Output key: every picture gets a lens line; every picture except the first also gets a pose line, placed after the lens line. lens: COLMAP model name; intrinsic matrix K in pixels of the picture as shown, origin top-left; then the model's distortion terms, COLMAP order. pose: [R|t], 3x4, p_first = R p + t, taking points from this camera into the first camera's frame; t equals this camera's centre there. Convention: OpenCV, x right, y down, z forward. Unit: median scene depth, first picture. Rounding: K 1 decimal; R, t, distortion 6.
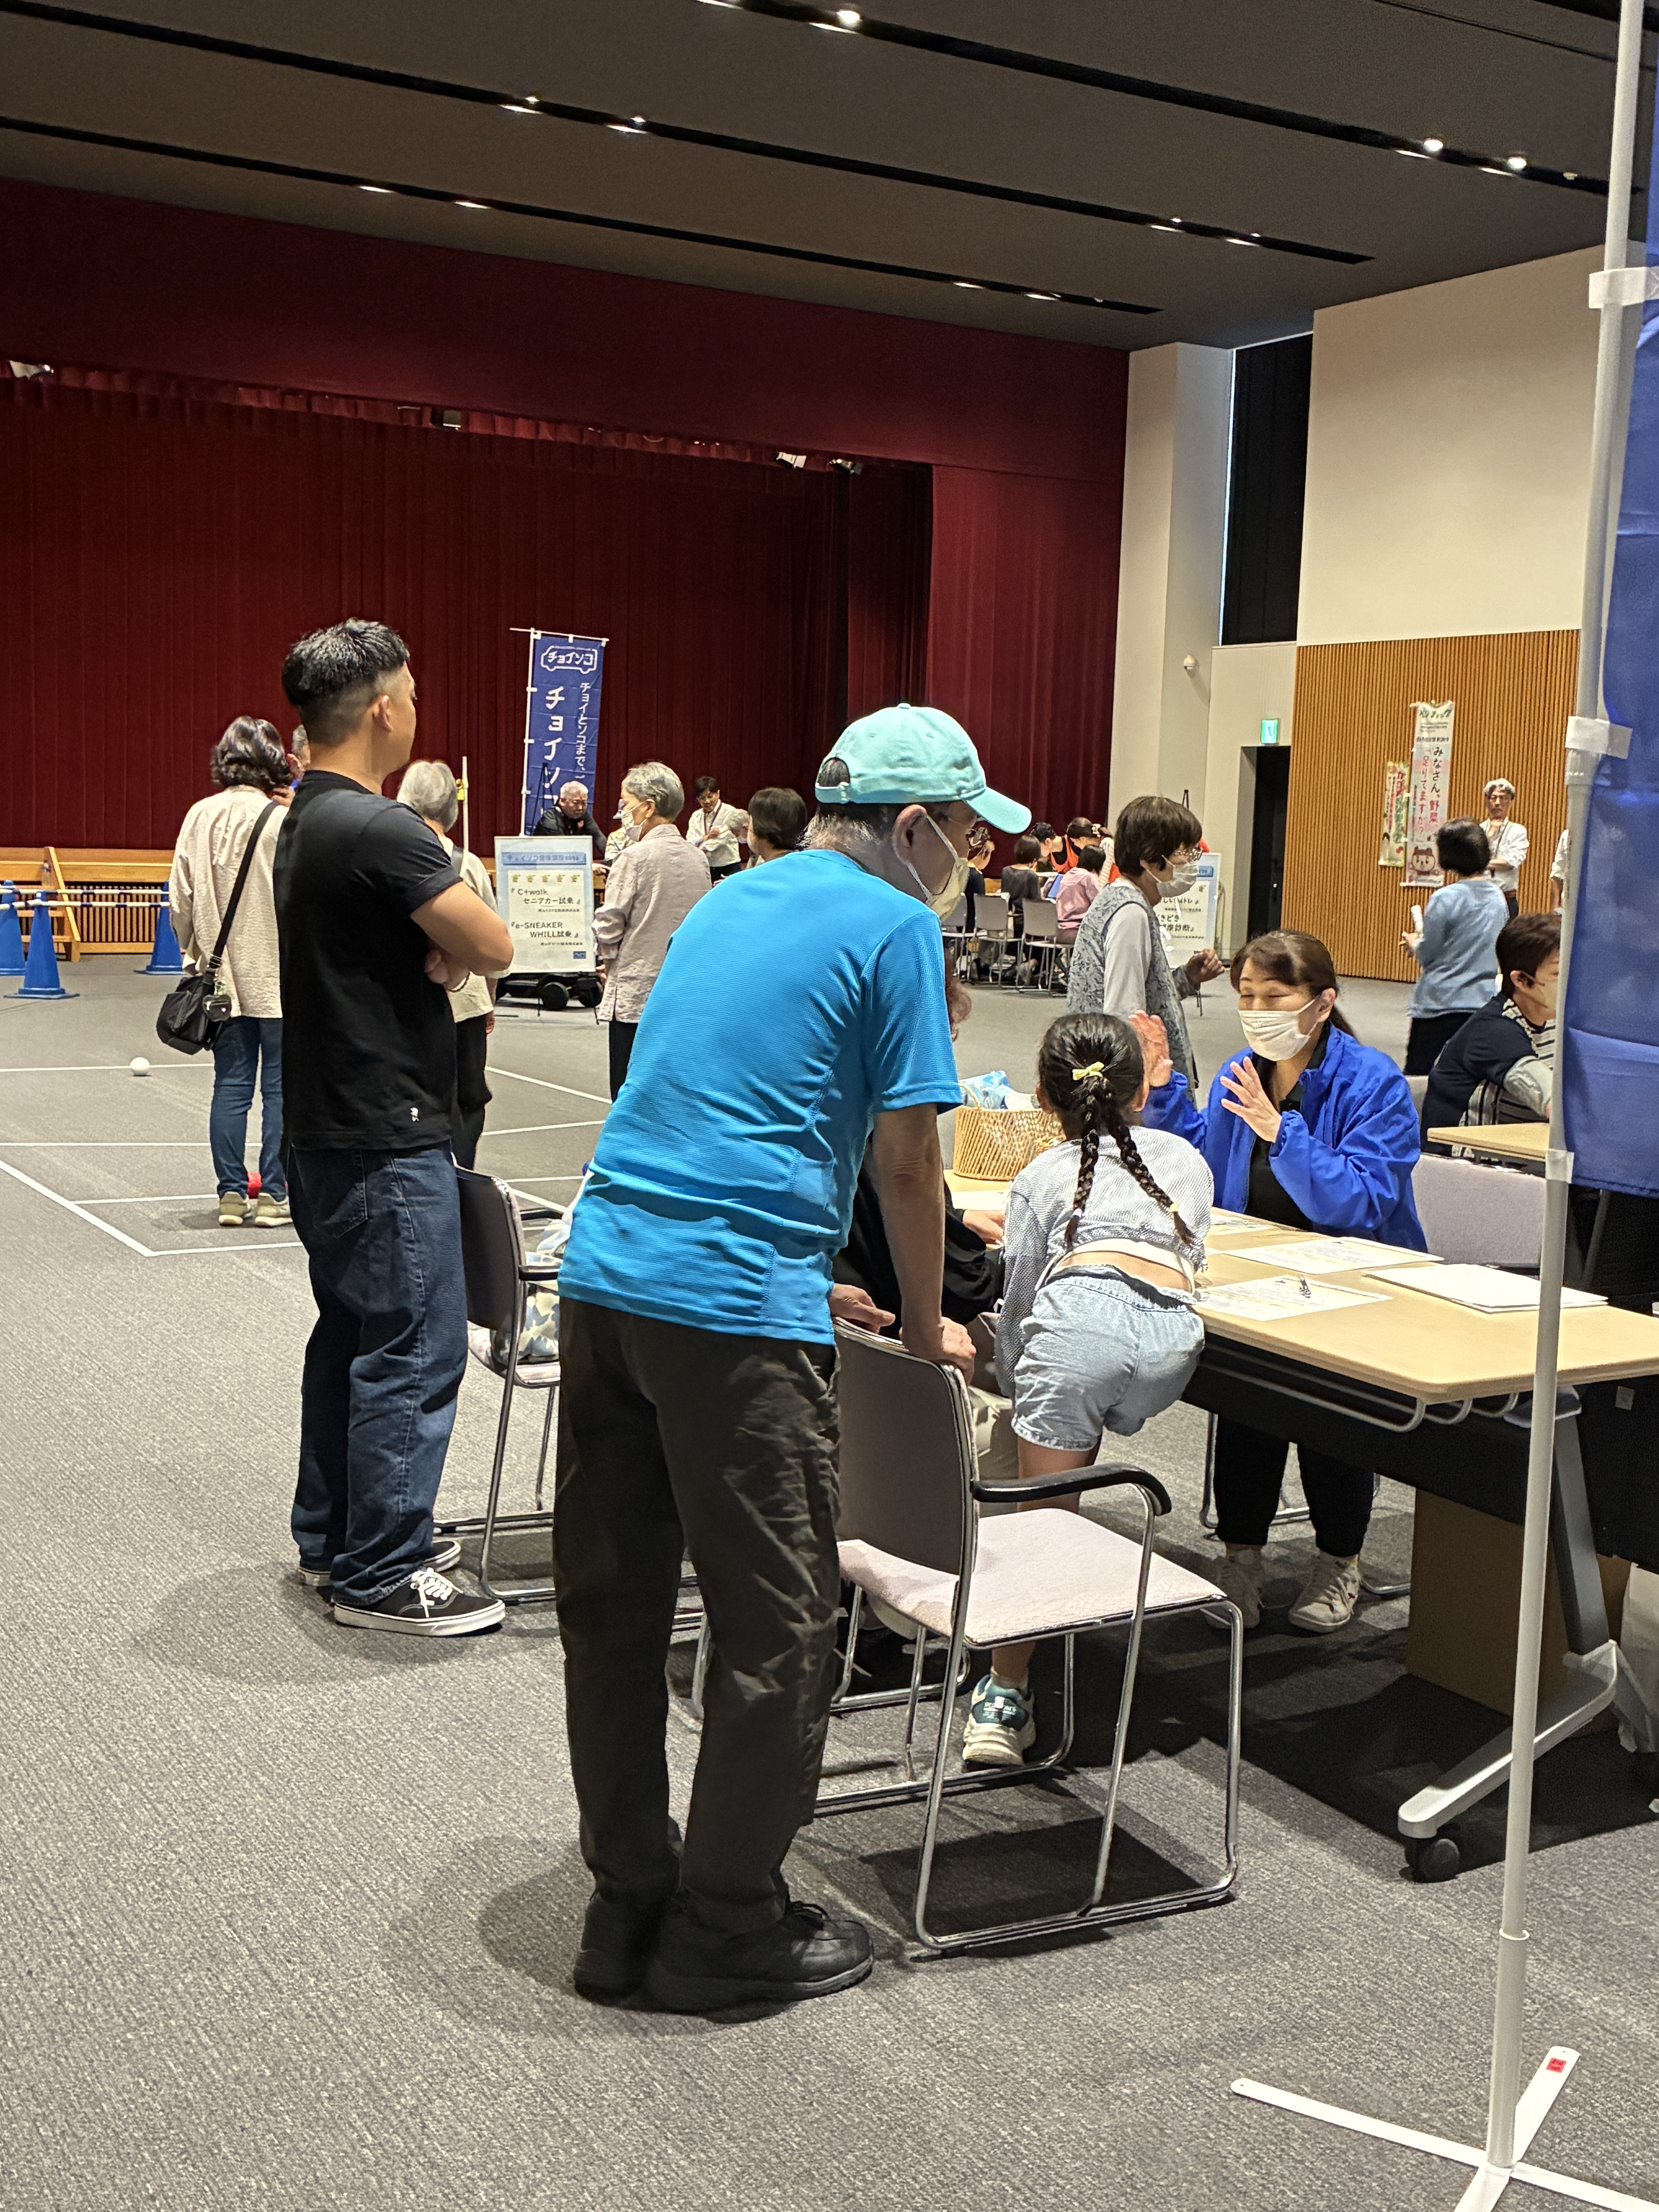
lens RADIAL K [[2510.5, 0, 829.5], [0, 2510.5, 1106.0], [0, 0, 1]] dist [0.035491, -0.055862]
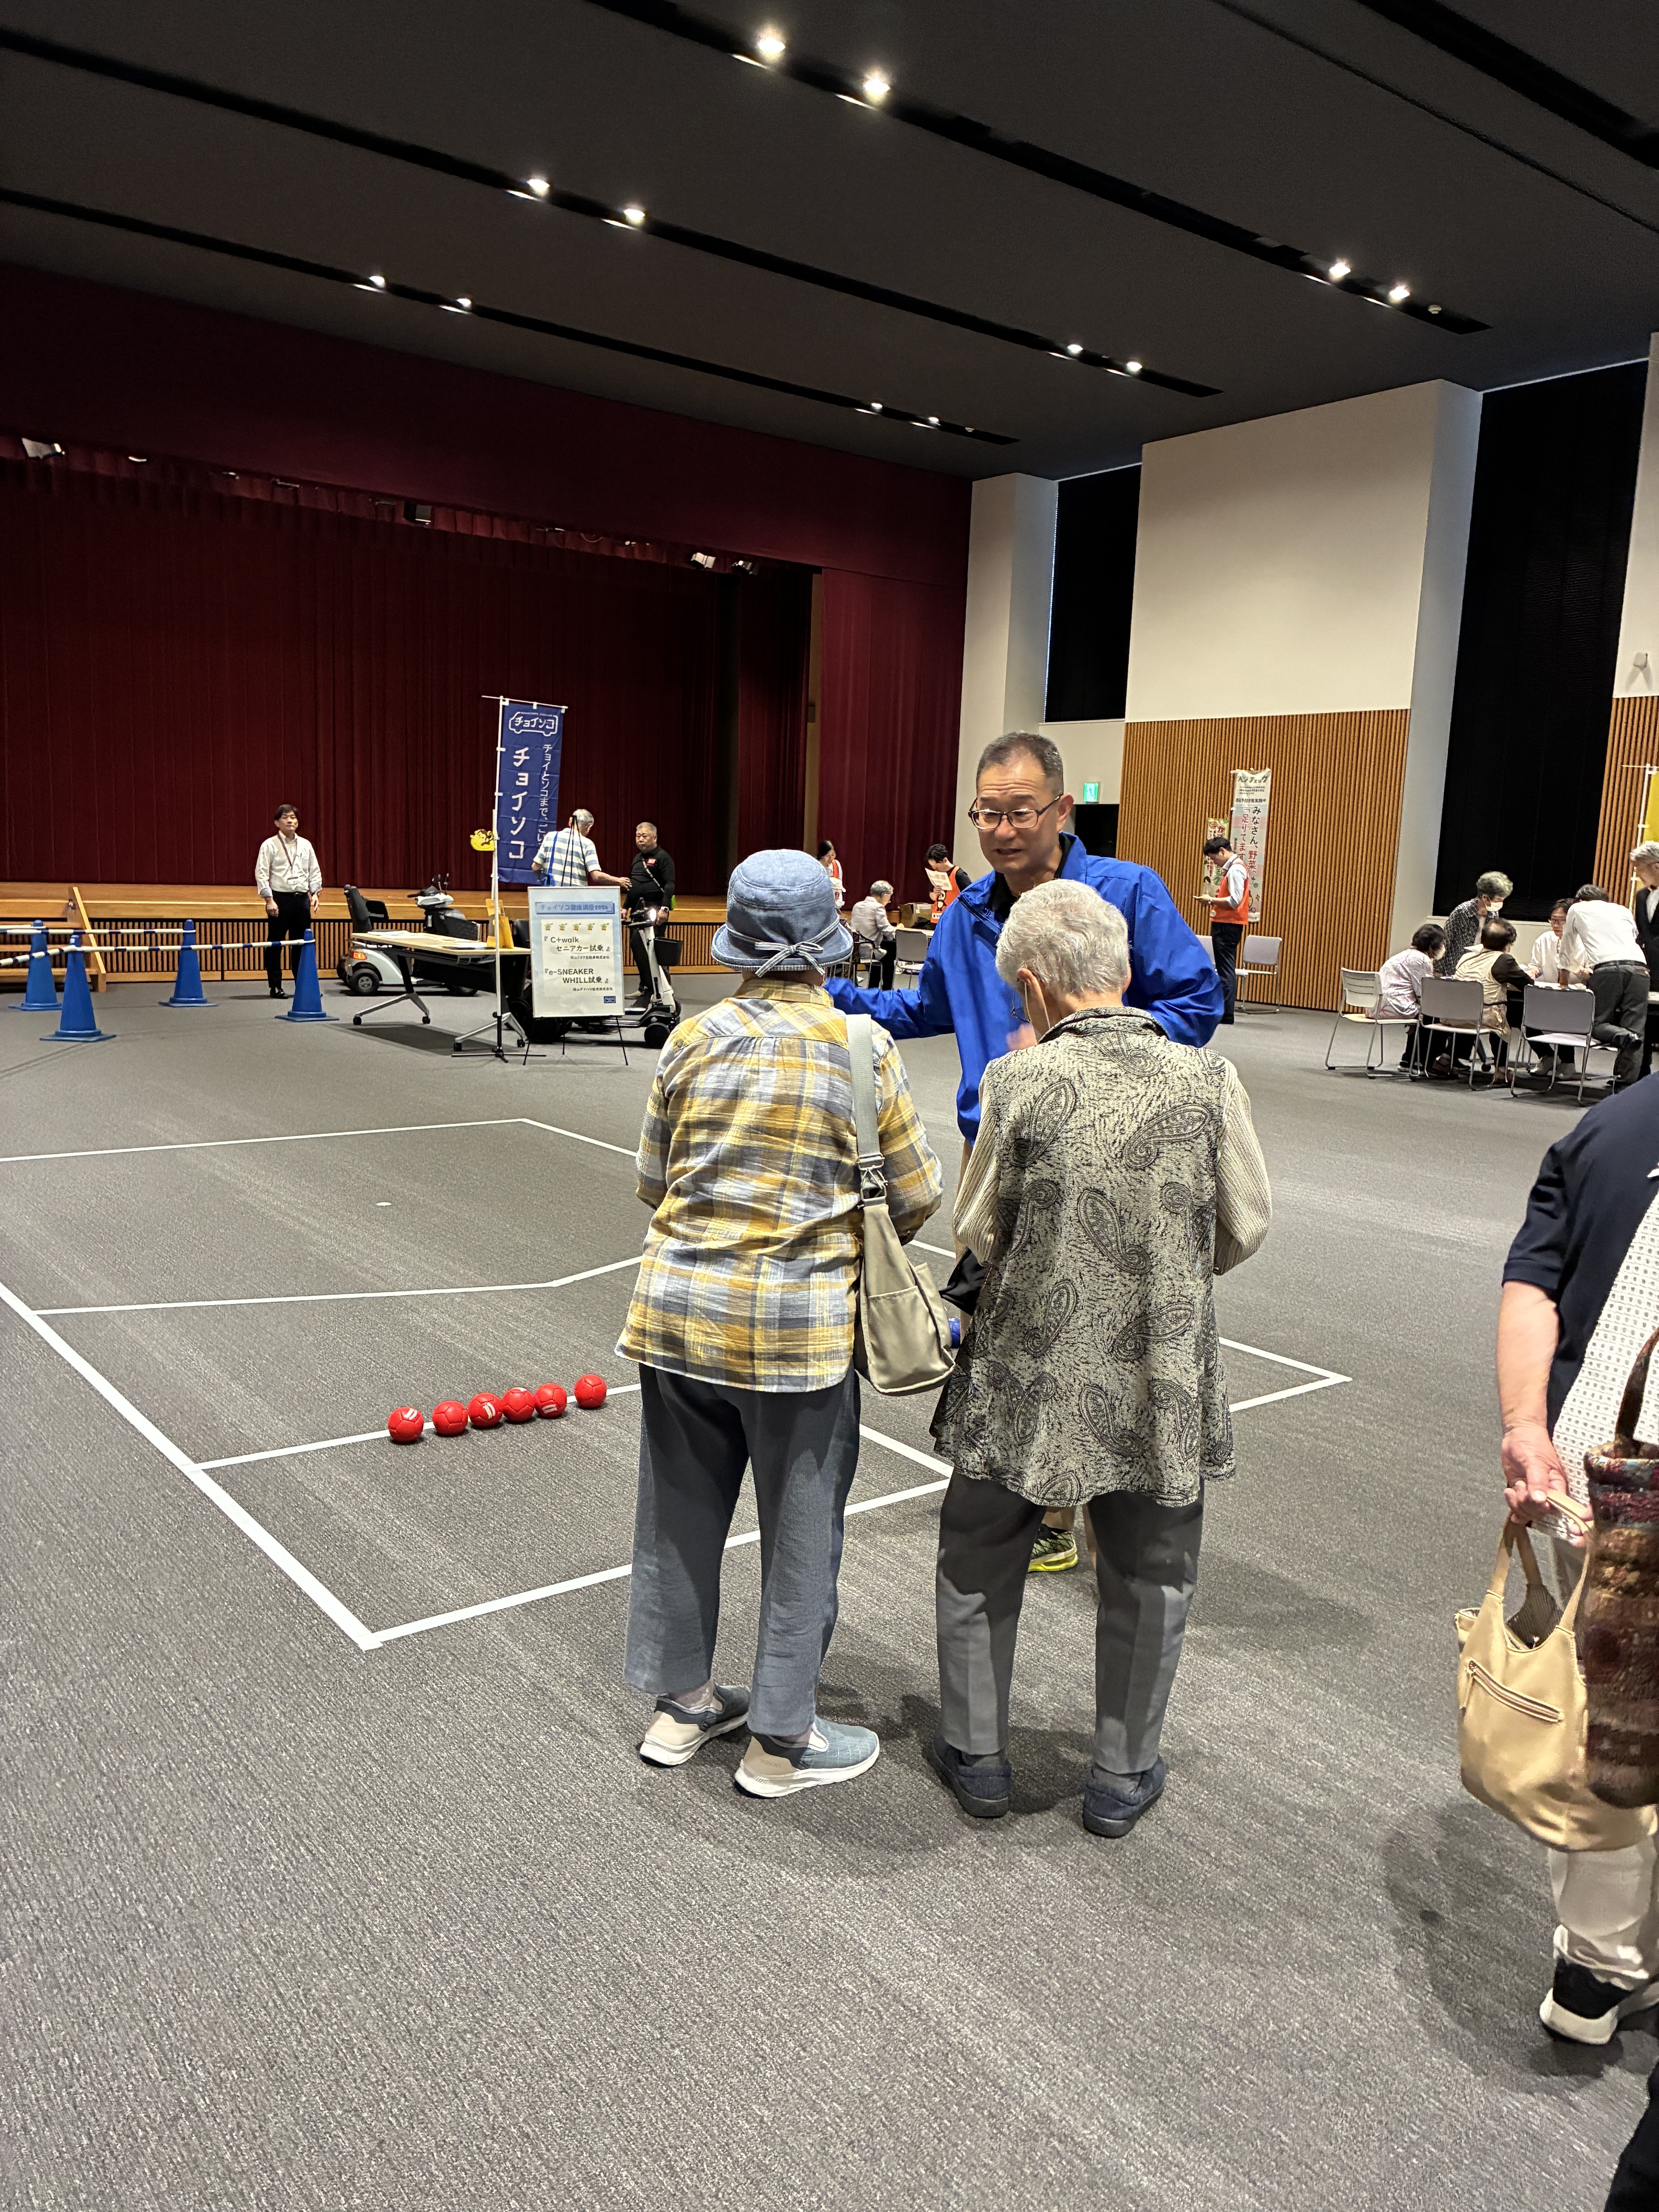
lens RADIAL K [[1653.0, 0, 796.2], [0, 1653.0, 1108.3], [0, 0, 1]] dist [0.010478, 0.007697]
pose [[0.992041, -0.013771, 0.125159, -0.081239], [0.008209, 0.998960, 0.044848, -0.033230], [-0.125647, -0.043464, 0.991122, 0.218144]]
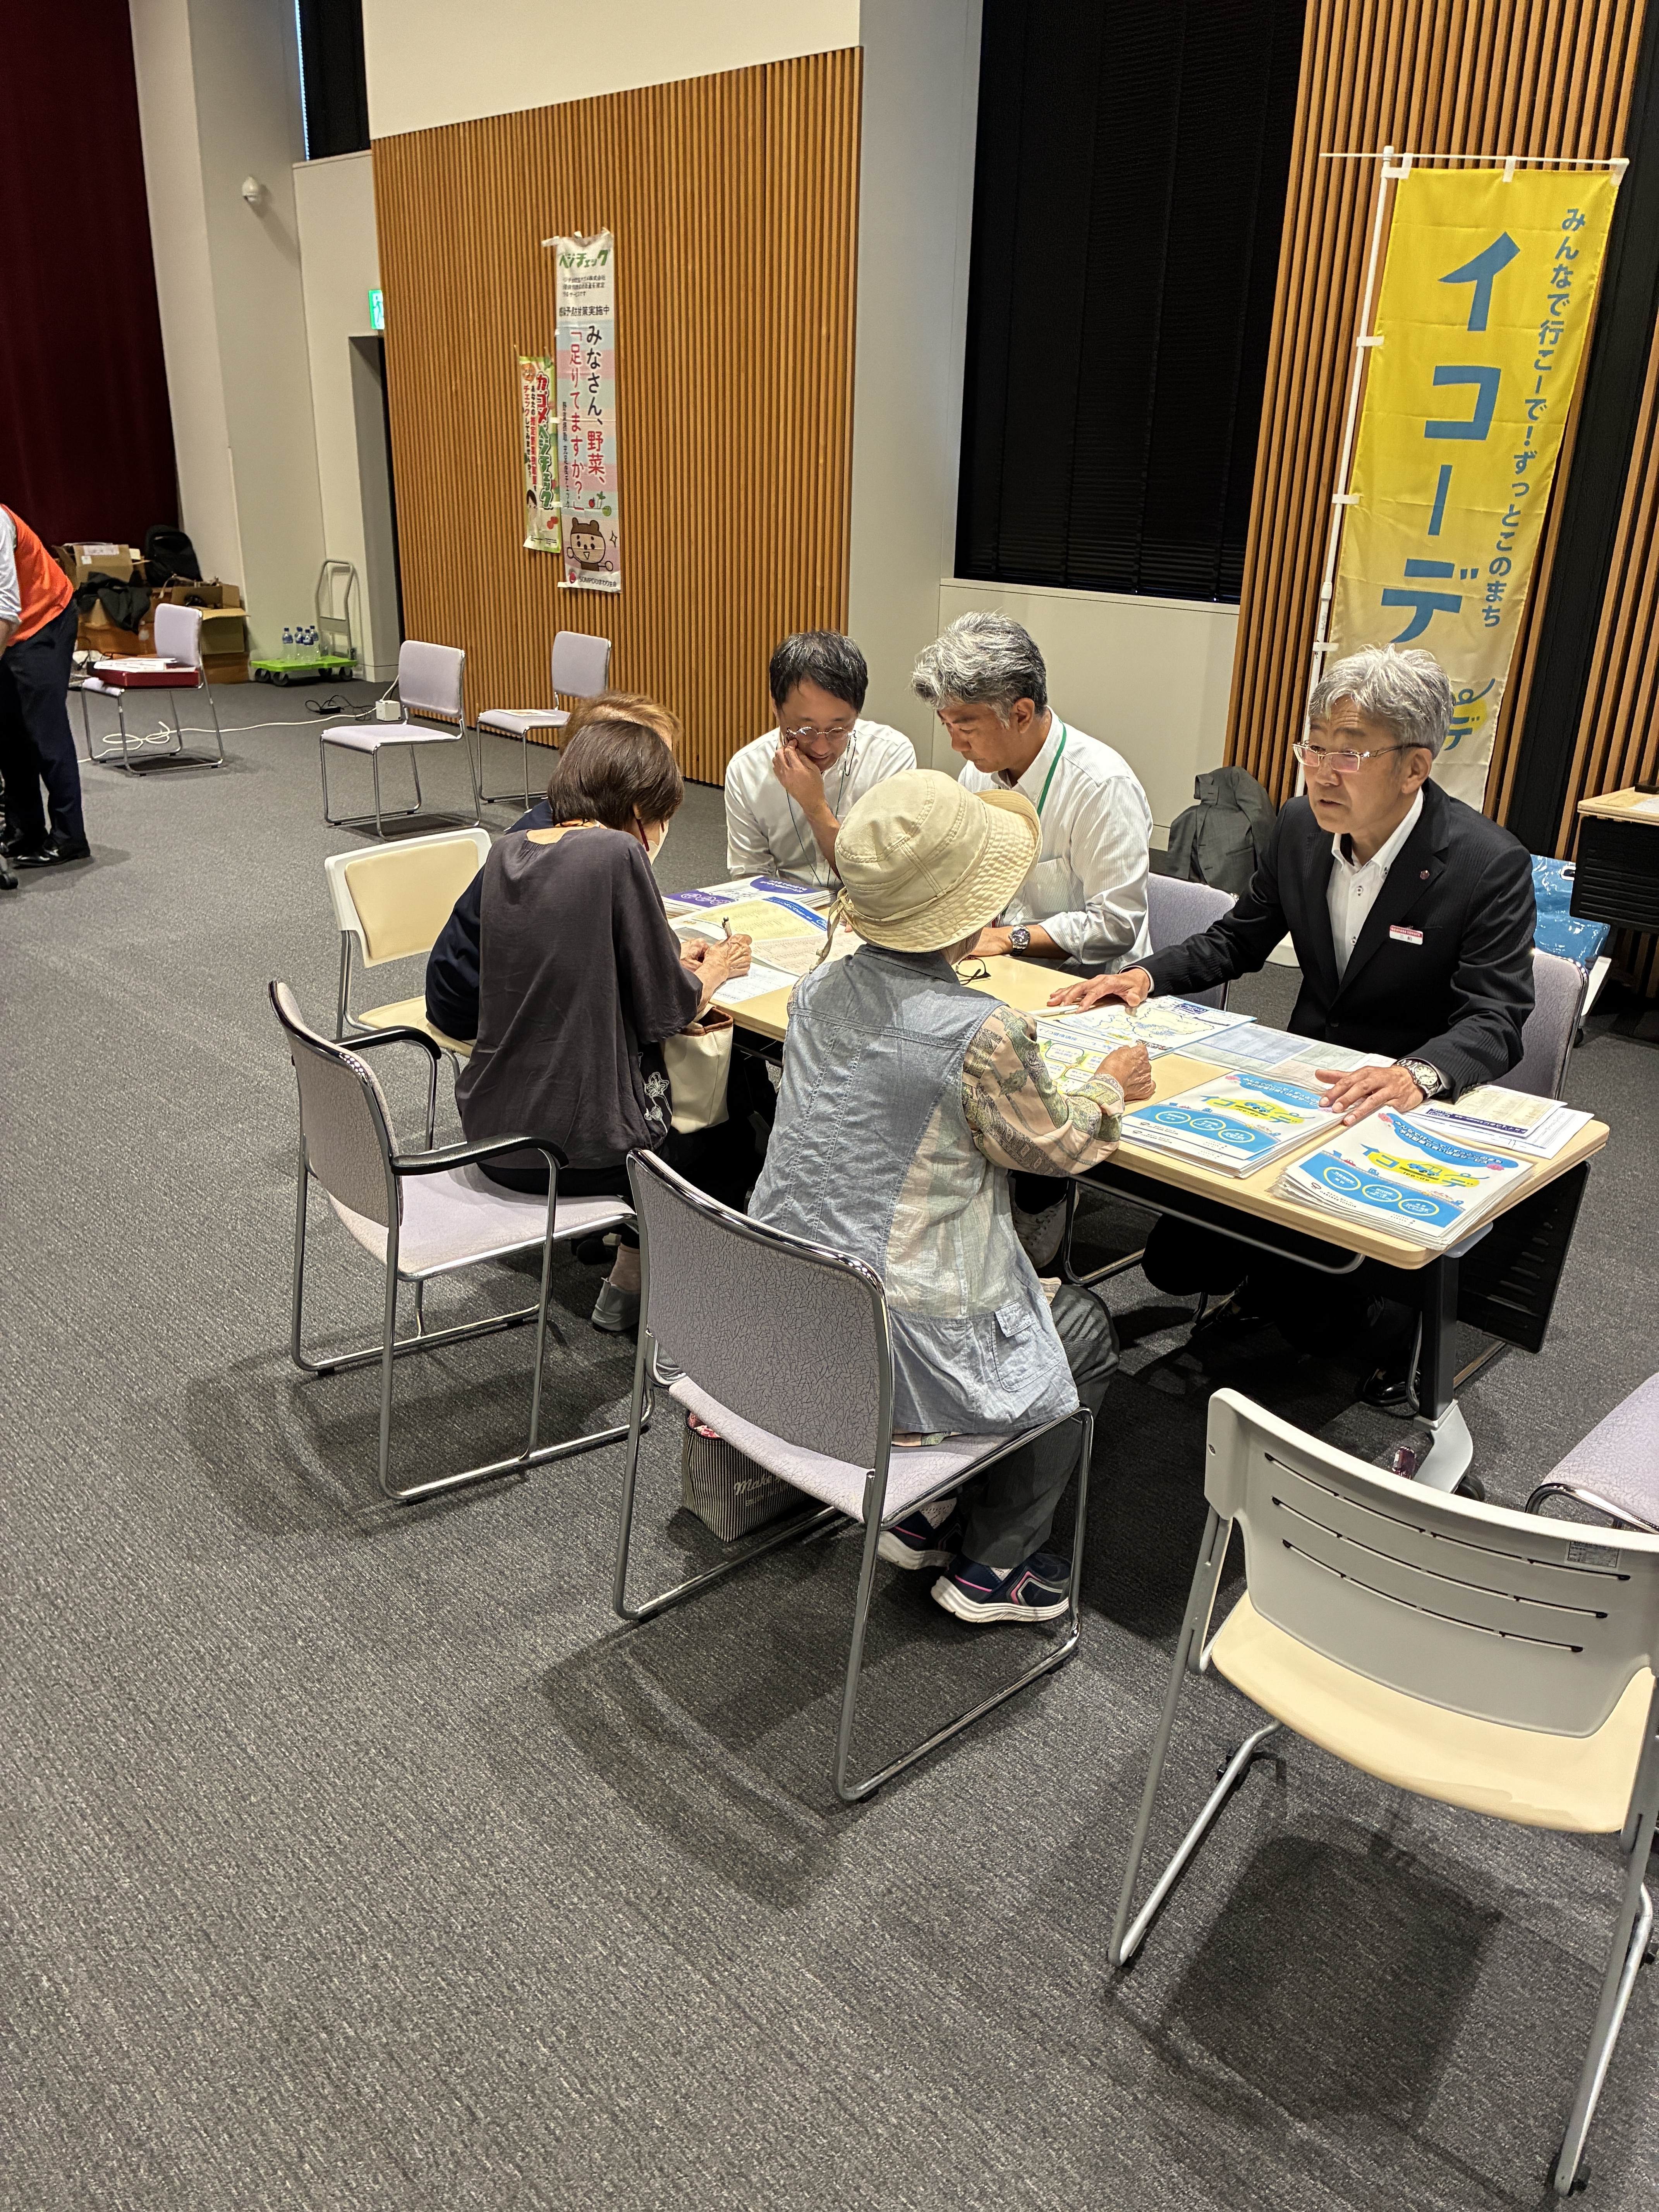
lens RADIAL K [[1653.0, 0, 796.2], [0, 1653.0, 1108.3], [0, 0, 1]] dist [0.010478, 0.007697]
pose [[0.977484, -0.098949, 0.186372, 0.196247], [0.043946, 0.959331, 0.278840, -0.075922], [-0.206383, -0.264371, 0.942079, 0.590695]]
